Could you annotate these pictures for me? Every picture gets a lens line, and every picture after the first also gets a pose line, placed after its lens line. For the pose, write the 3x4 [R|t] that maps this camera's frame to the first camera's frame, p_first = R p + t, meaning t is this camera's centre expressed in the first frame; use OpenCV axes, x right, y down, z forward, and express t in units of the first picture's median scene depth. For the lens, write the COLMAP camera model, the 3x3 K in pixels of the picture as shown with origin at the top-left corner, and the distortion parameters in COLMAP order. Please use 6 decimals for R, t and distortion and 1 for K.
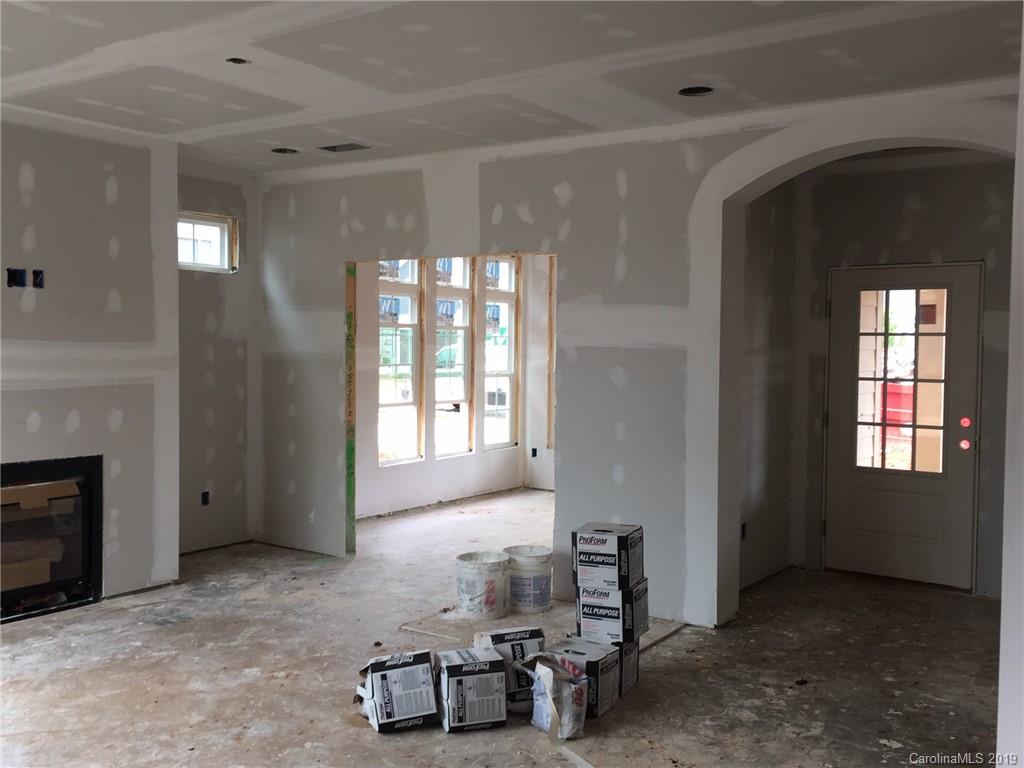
lens RADIAL K [[993.8, 0, 522.6], [0, 993.8, 381.7], [0, 0, 1]] dist [0.076927, -0.098342]
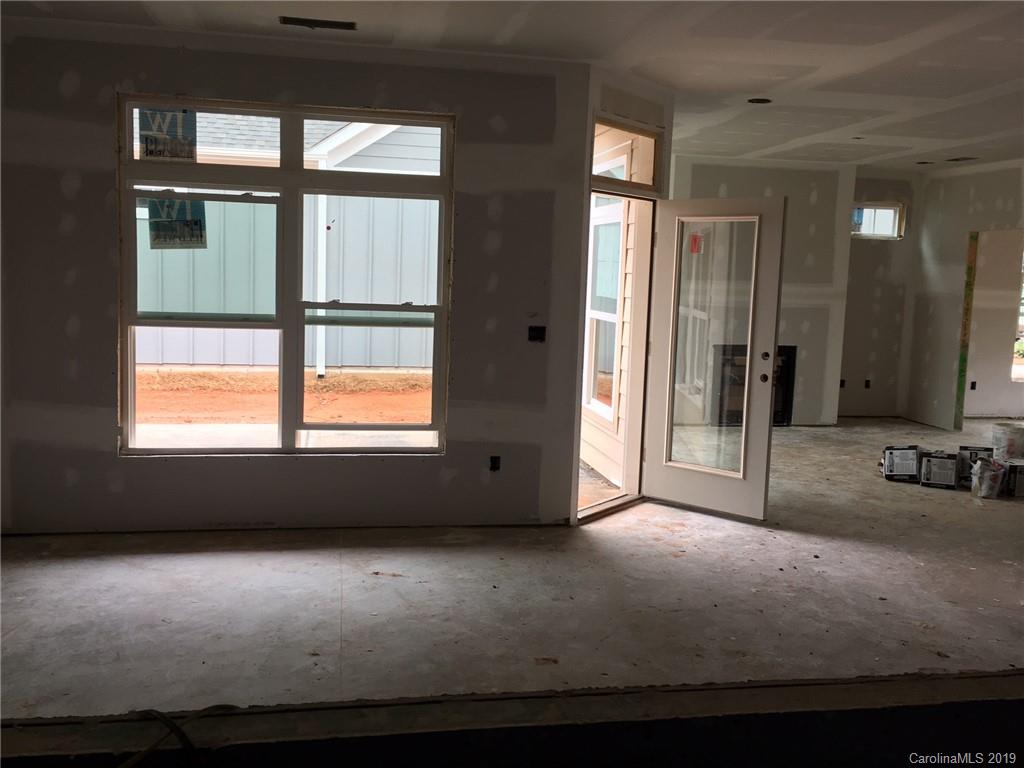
lens RADIAL K [[1041.5, 0, 512.0], [0, 1041.5, 384.0], [0, 0, 1]] dist [0.208052, -0.413236]
pose [[0.715018, 0.086958, -0.693677, 0.505612], [-0.053823, 0.996136, 0.069395, 0.034657], [0.697031, -0.012283, 0.716935, -0.675519]]
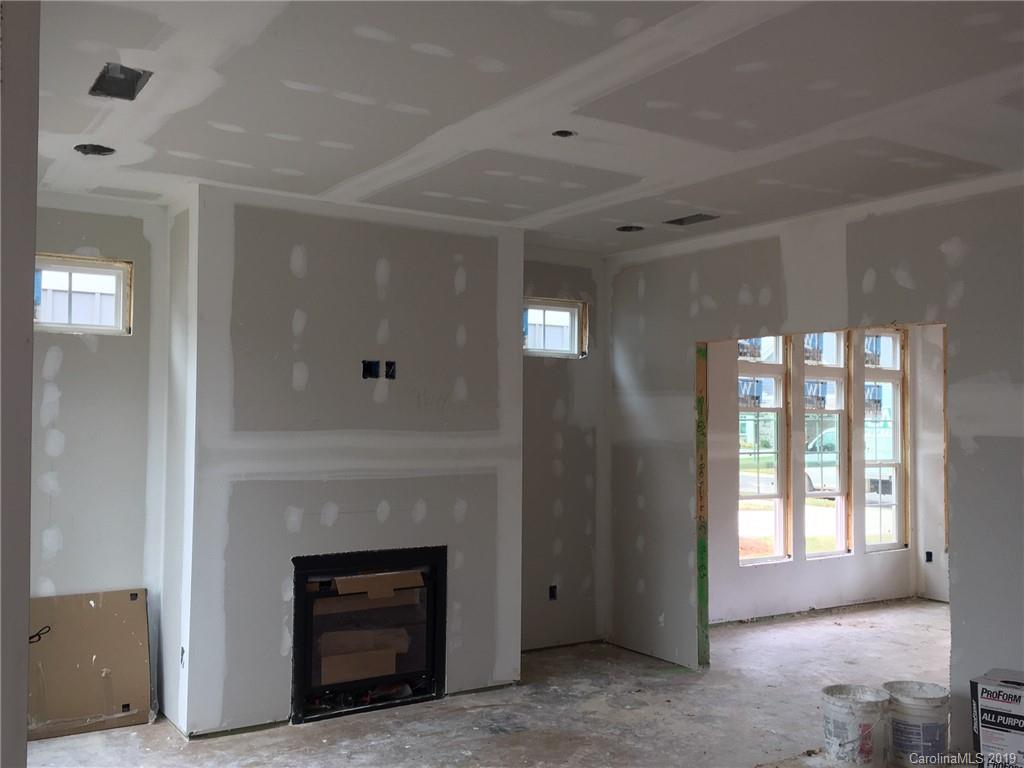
lens RADIAL K [[993.8, 0, 522.6], [0, 993.8, 381.7], [0, 0, 1]] dist [0.076927, -0.098342]
pose [[0.928972, -0.019344, -0.369644, 0.015165], [-0.010744, 0.996803, -0.079168, -0.010227], [0.369994, 0.077516, 0.925795, 0.100856]]
